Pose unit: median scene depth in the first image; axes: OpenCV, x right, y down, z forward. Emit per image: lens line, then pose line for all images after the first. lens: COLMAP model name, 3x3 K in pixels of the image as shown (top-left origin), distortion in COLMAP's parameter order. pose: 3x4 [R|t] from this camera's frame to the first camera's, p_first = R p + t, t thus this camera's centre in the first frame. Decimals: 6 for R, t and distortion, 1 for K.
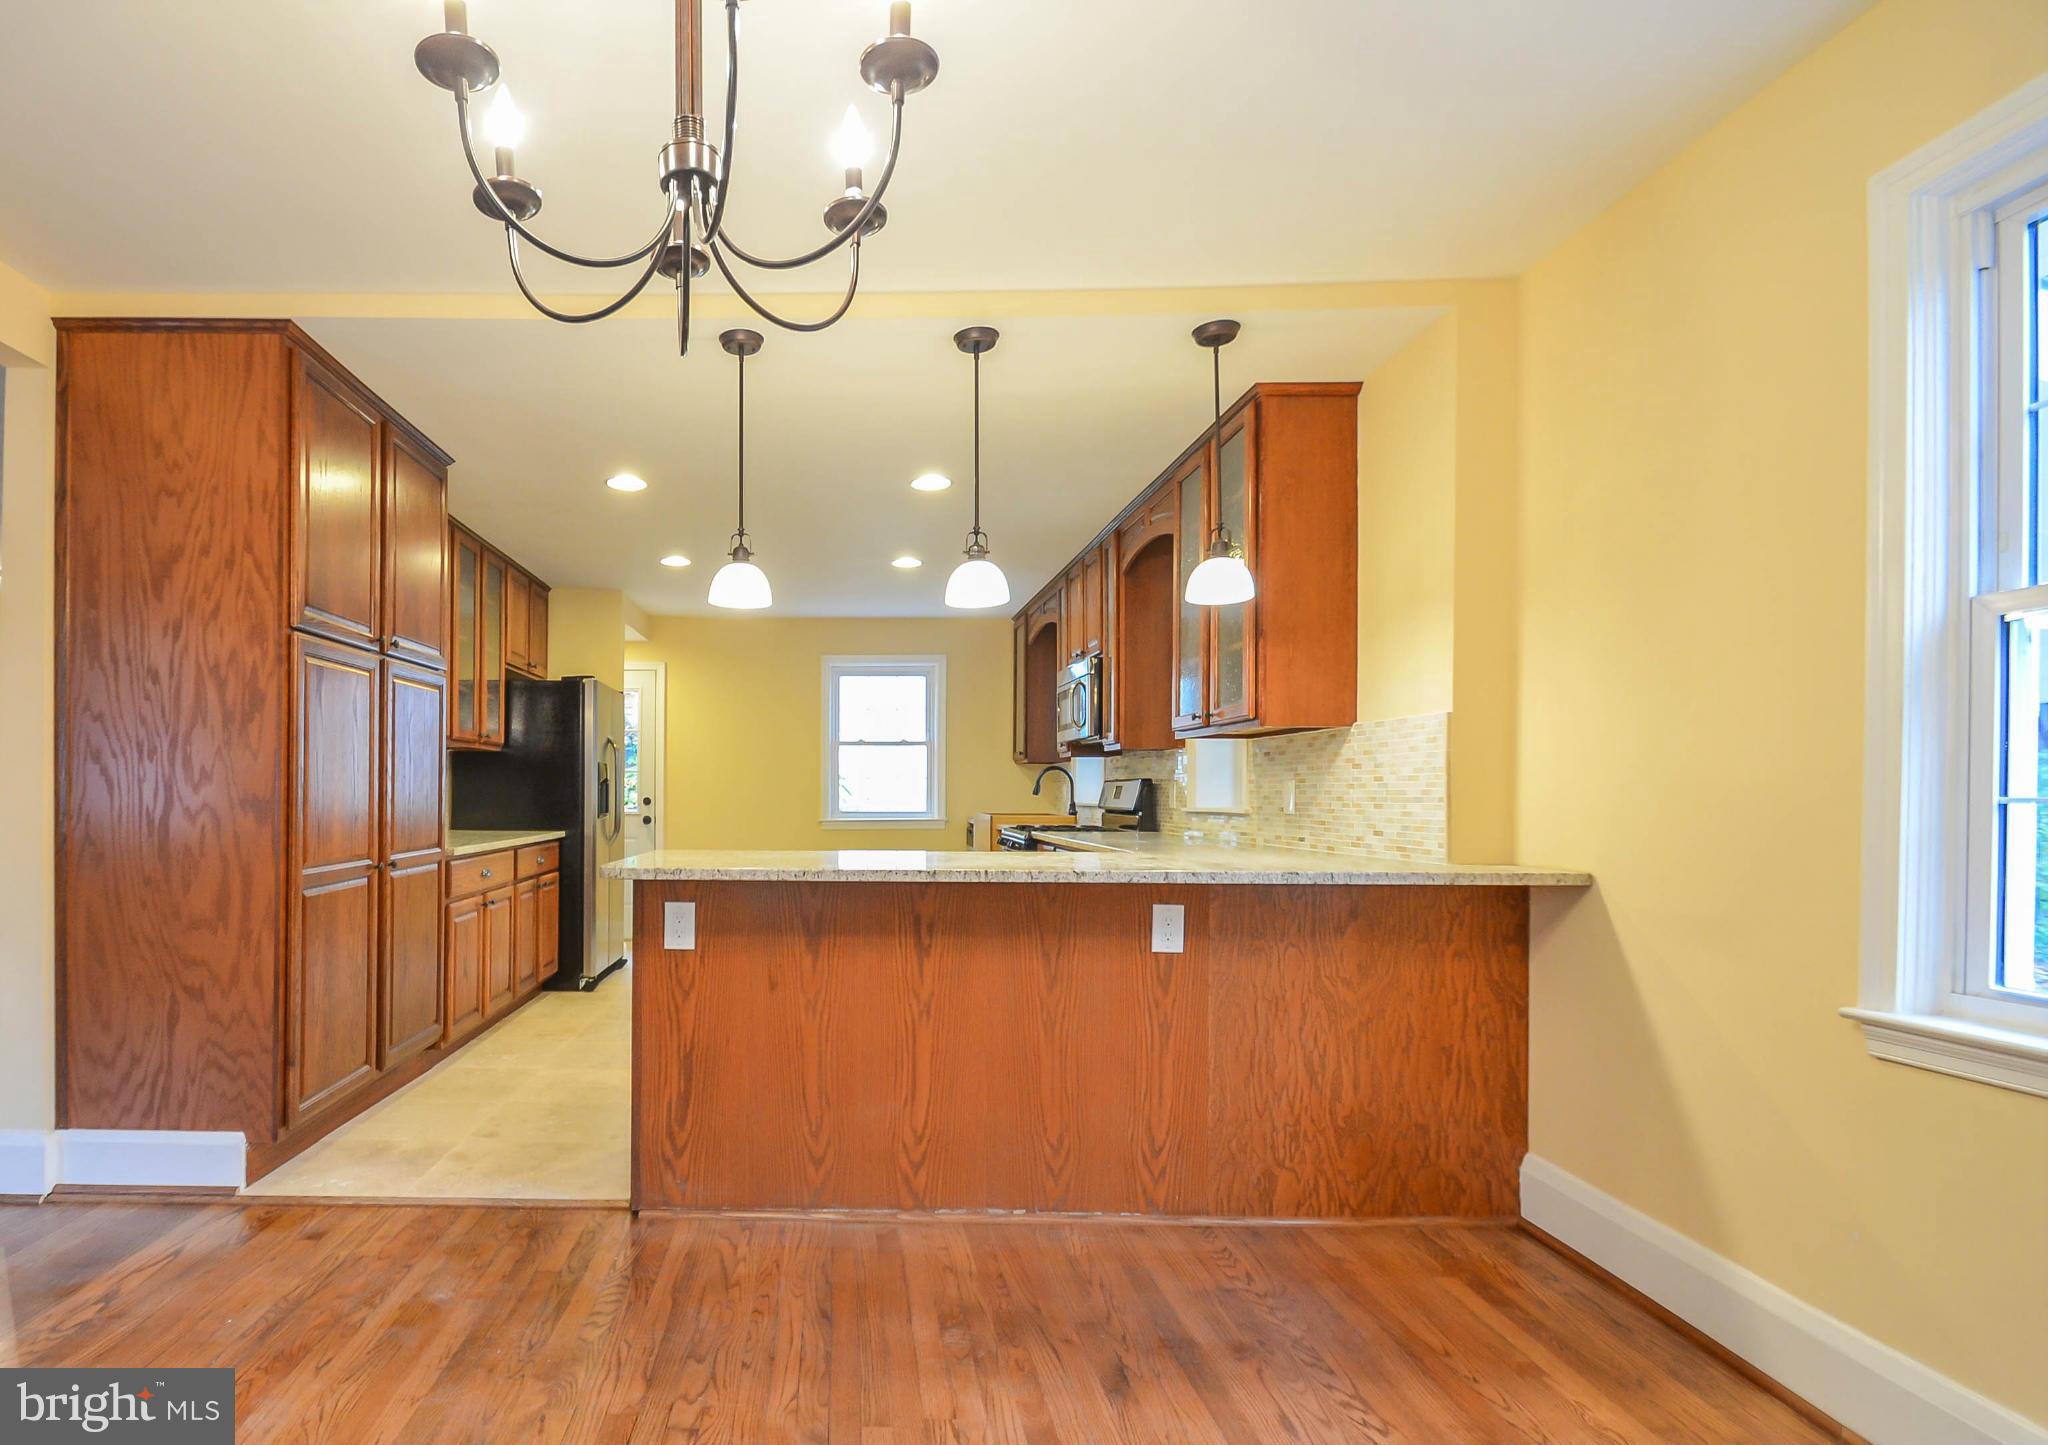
lens RADIAL K [[1070.3, 0, 815.9], [0, 1070.3, 793.6], [0, 0, 1]] dist [0.009819, 0.000494]
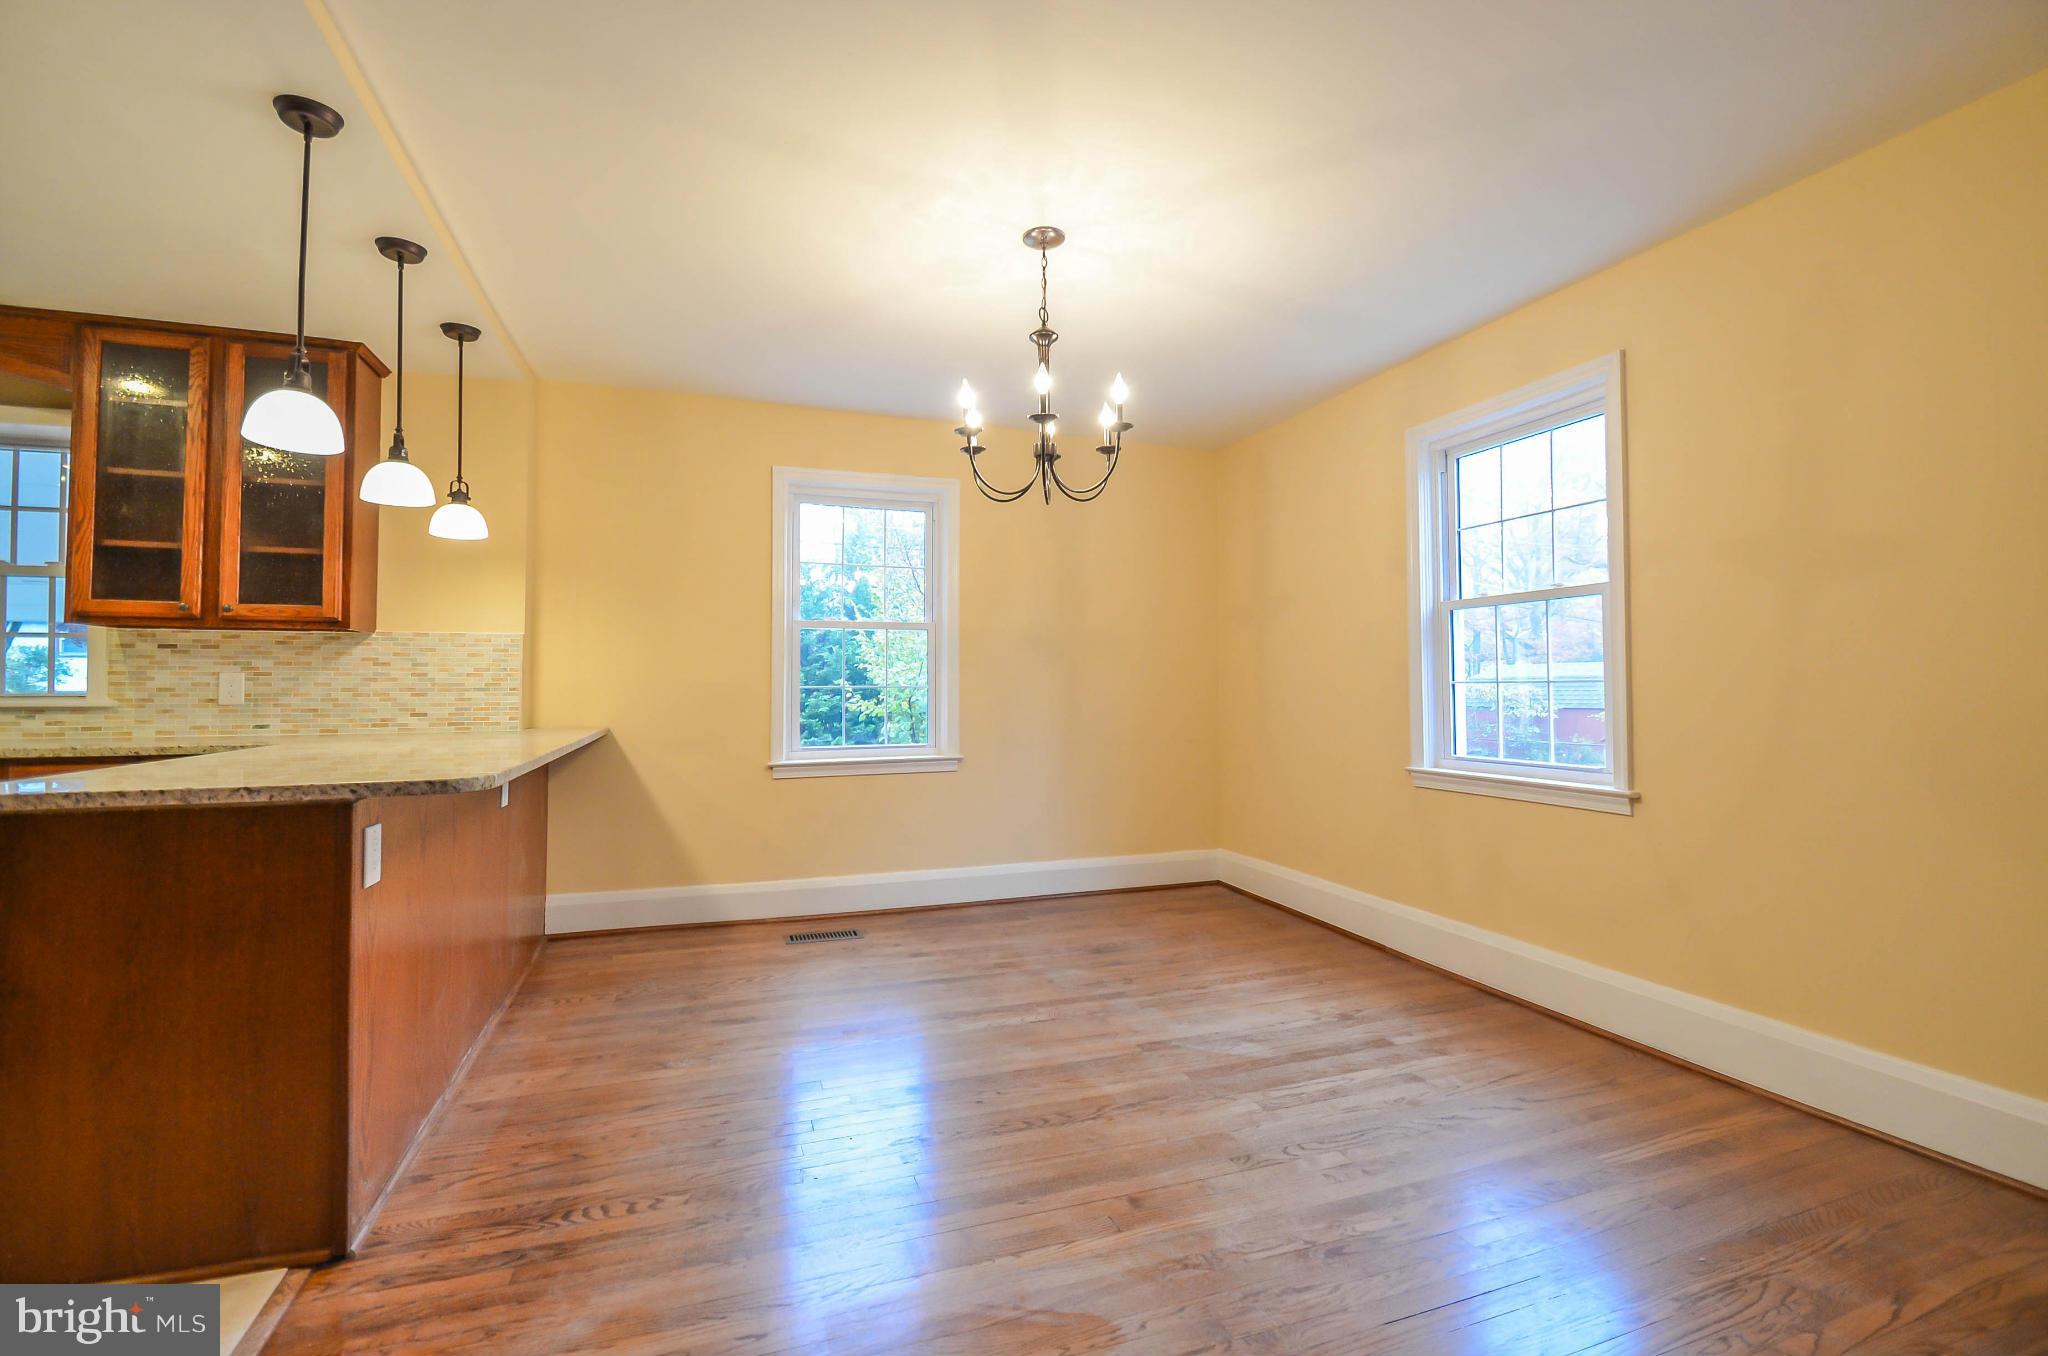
lens RADIAL K [[889.8, 0, 1023.0], [0, 889.8, 659.3], [0, 0, 1]] dist [0.020011, -0.018048]
pose [[-0.358475, 0.024132, 0.933227, -0.918695], [-0.000794, 0.999658, -0.026155, -0.004390], [-0.933539, -0.010117, -0.358333, 0.788579]]
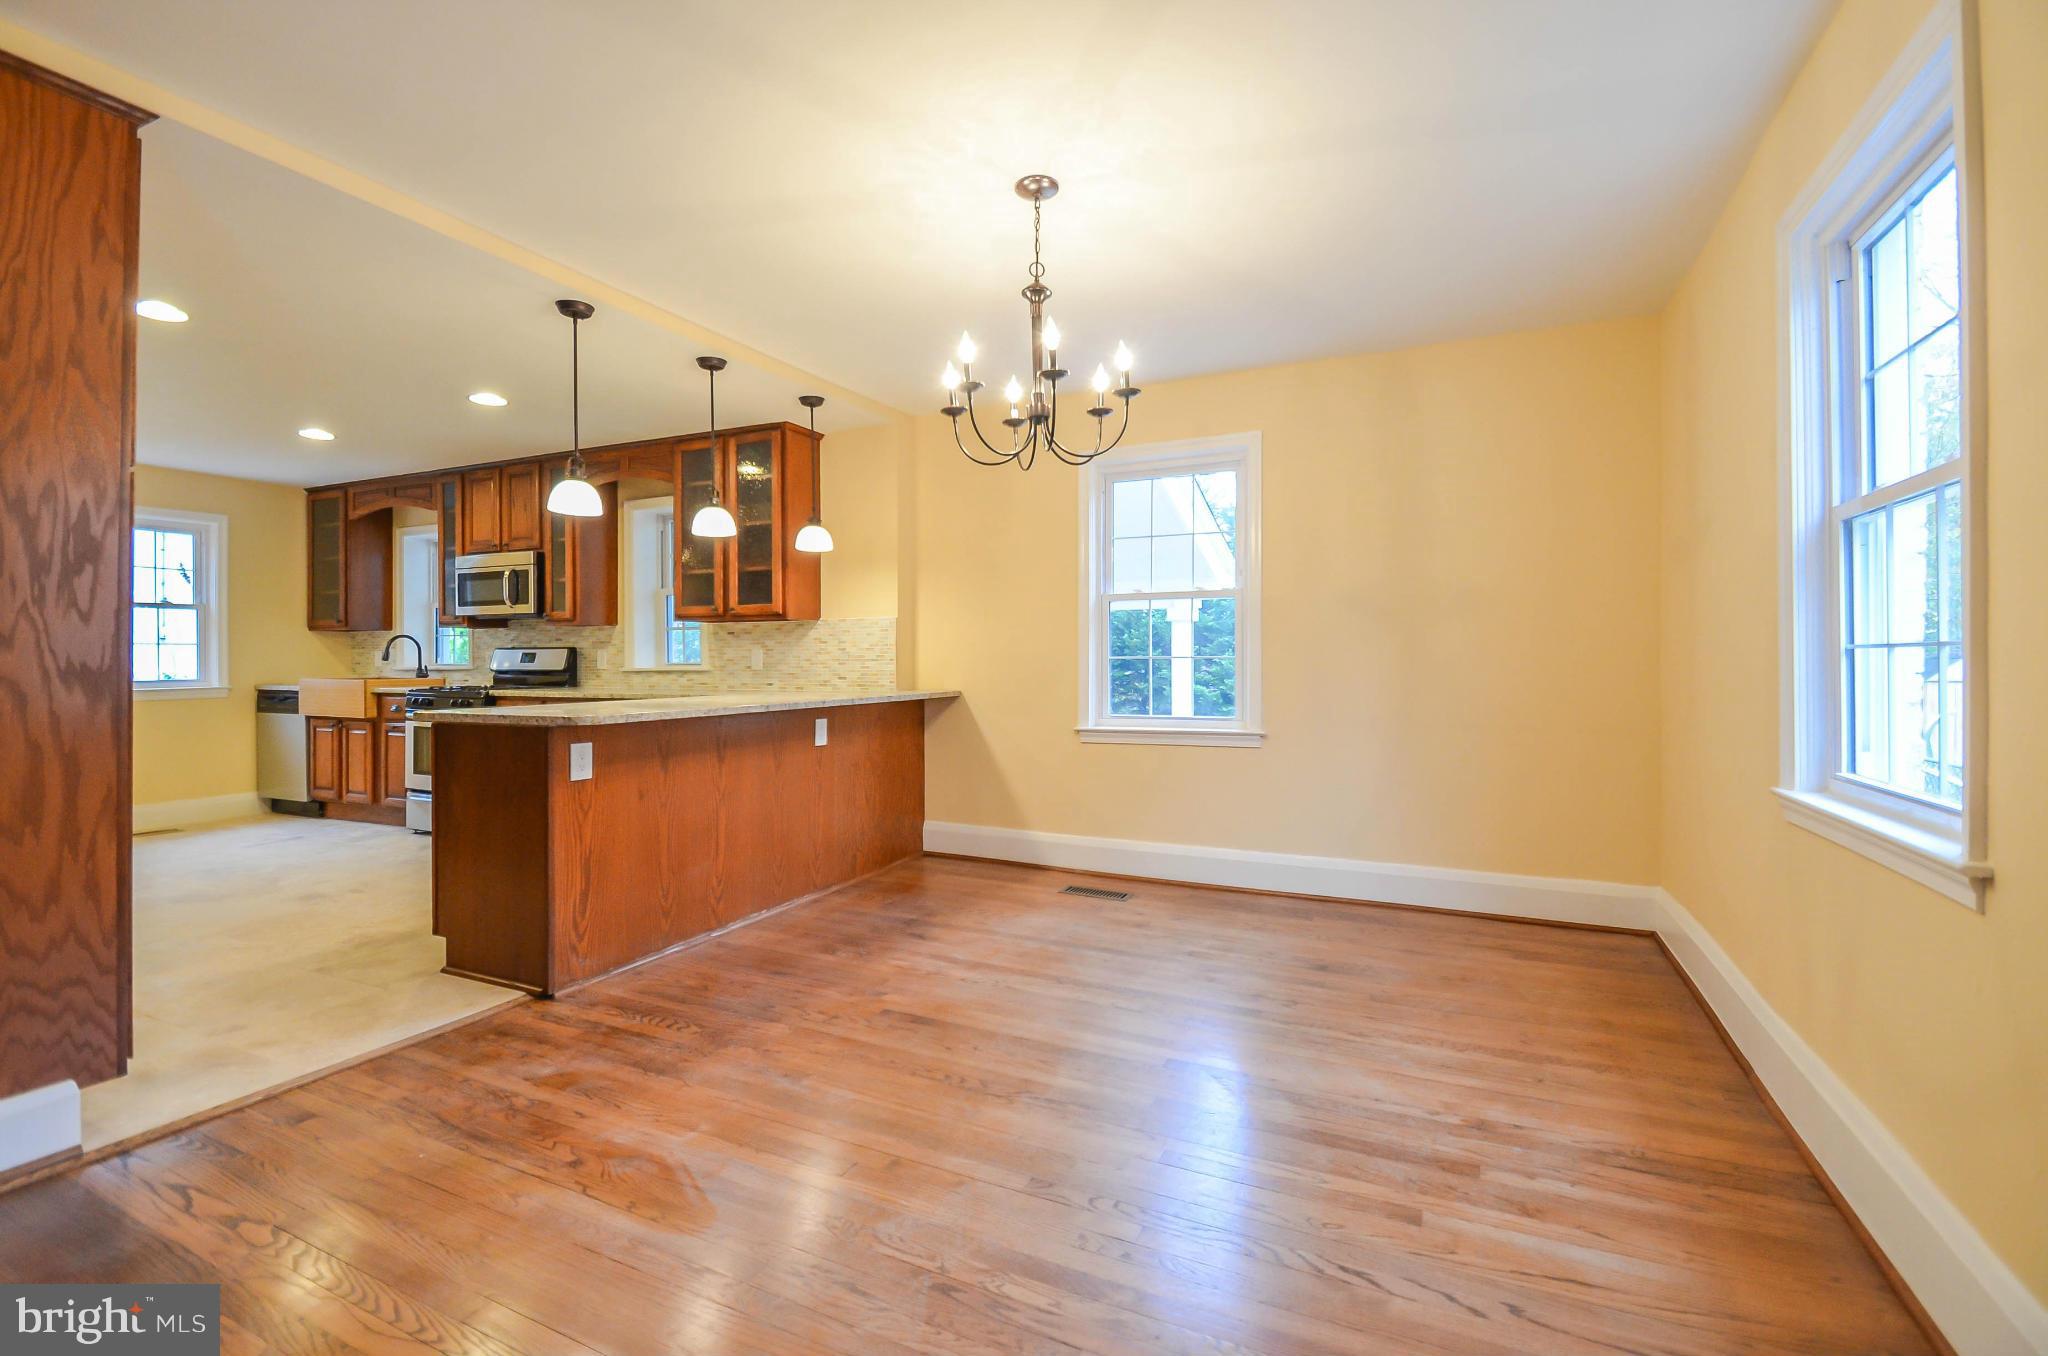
lens RADIAL K [[889.8, 0, 1023.0], [0, 889.8, 659.3], [0, 0, 1]] dist [0.020011, -0.018048]
pose [[0.408748, -0.006551, 0.912624, -0.889395], [0.005418, 0.999974, 0.004751, -0.001966], [-0.912631, 0.003003, 0.408773, 0.074205]]
